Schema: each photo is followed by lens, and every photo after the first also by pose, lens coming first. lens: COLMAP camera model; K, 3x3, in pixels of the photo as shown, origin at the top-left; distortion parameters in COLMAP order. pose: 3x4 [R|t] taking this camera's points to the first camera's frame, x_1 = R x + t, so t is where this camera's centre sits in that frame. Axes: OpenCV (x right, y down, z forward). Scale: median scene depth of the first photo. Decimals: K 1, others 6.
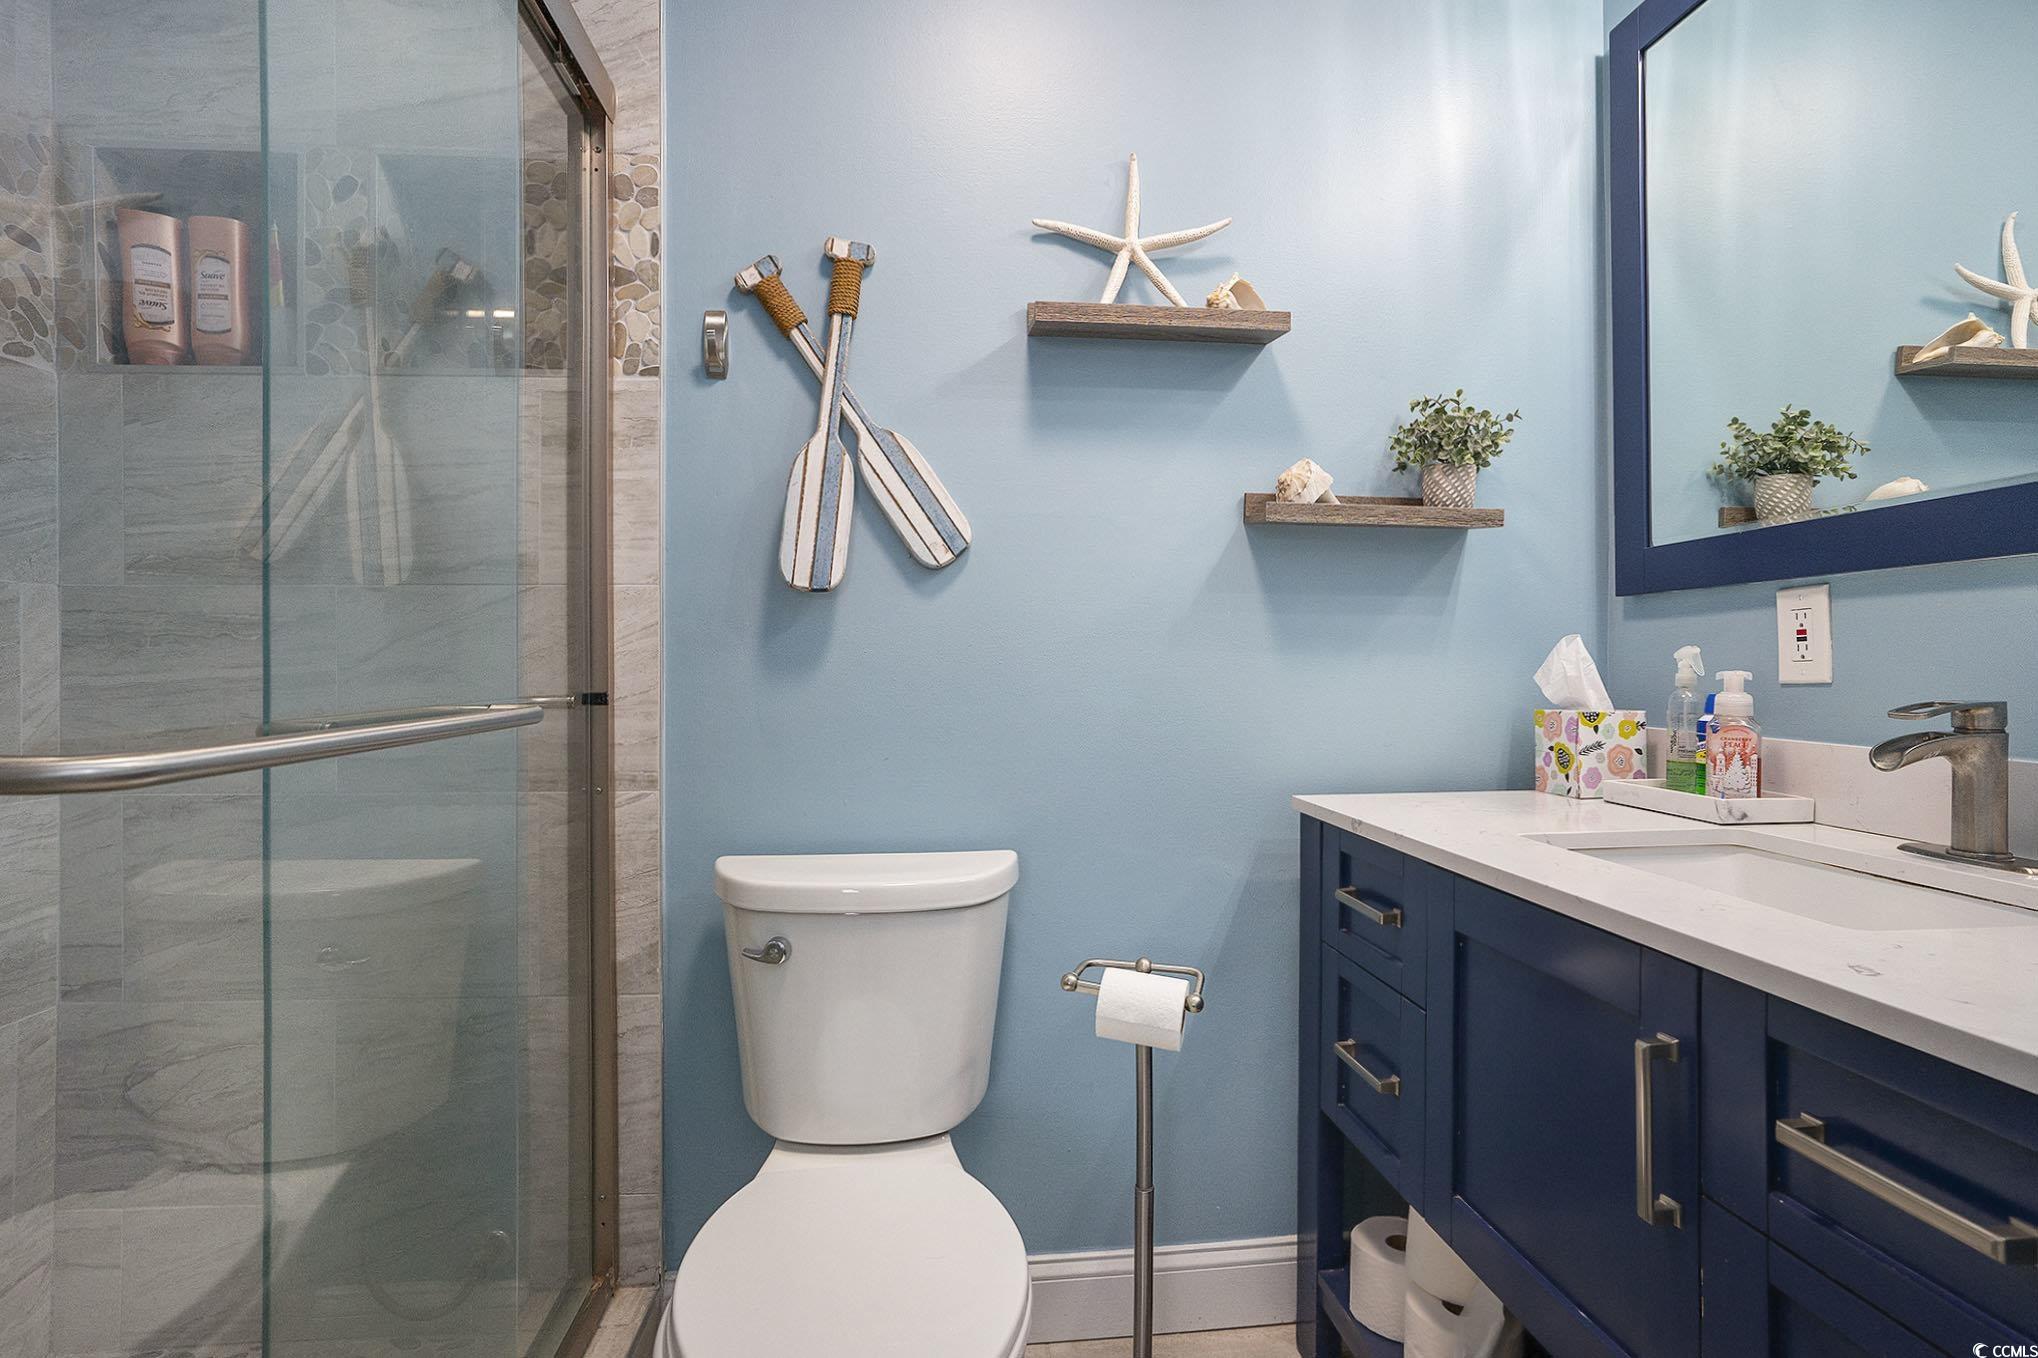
lens RADIAL K [[1009.9, 0, 1017.8], [0, 1009.9, 678.2], [0, 0, 1]] dist [-0.040048, 0.007253]
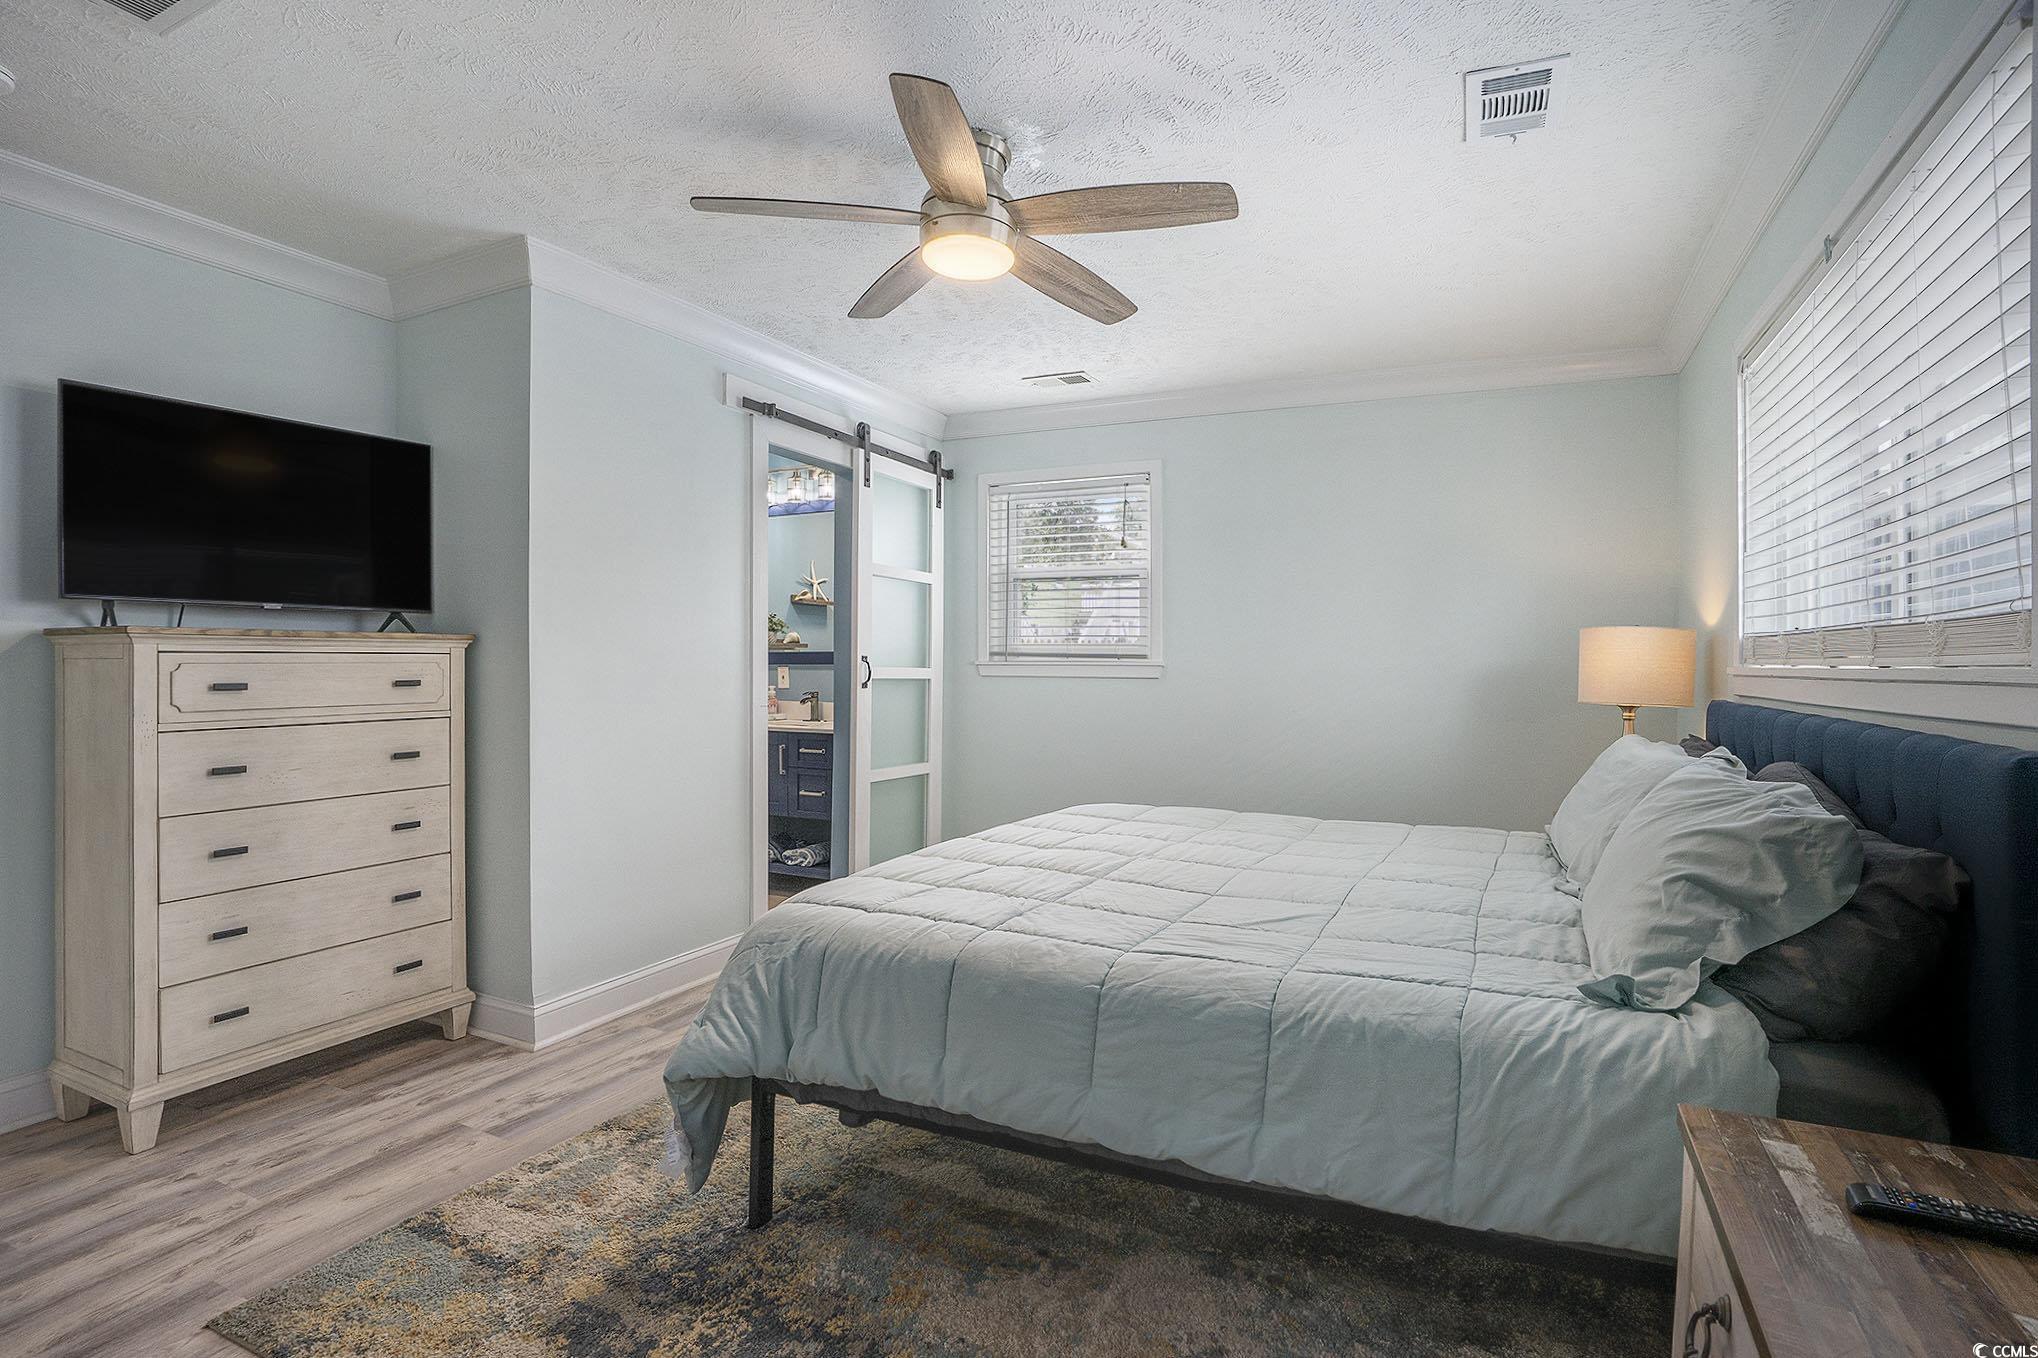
lens RADIAL K [[1009.9, 0, 1020.2], [0, 1009.9, 675.6], [0, 0, 1]] dist [-0.040048, 0.007253]
pose [[0.515258, 0.000089, 0.857035, -2.628195], [-0.003542, 0.999992, 0.002025, -0.065421], [-0.857028, -0.004079, 0.515254, -2.332118]]
